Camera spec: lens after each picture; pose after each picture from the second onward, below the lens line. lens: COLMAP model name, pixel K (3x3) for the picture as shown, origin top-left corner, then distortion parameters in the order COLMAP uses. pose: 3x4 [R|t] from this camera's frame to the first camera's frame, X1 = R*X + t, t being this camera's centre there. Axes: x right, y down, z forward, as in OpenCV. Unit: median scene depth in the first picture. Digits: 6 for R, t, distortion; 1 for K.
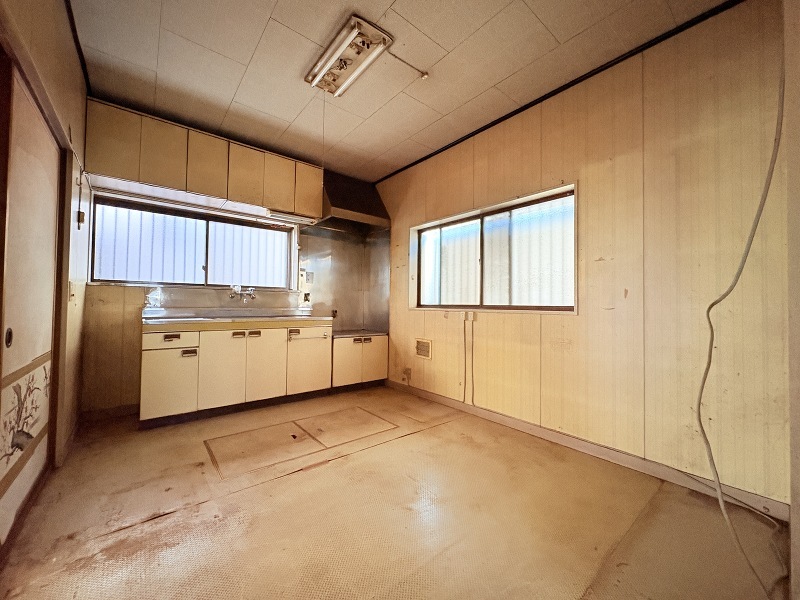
lens RADIAL K [[318.0, 0, 399.0], [0, 318.0, 298.0], [0, 0, 1]] dist [-0.001411, 0.000176]
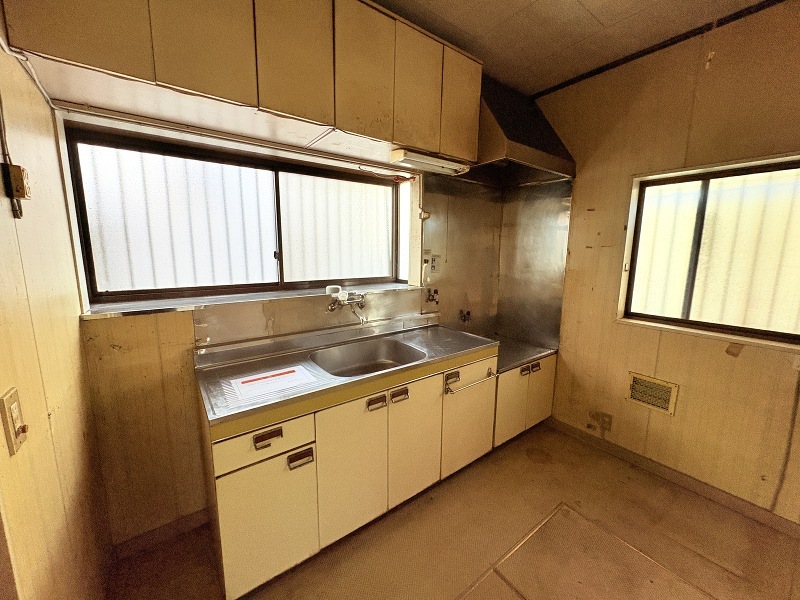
lens RADIAL K [[318.0, 0, 401.1], [0, 318.0, 300.3], [0, 0, 1]] dist [-0.001411, 0.000176]
pose [[0.998688, 0.003697, -0.051074, -0.359353], [0.005462, 0.984007, 0.178044, -0.118898], [0.050915, -0.178089, 0.982696, 0.423162]]
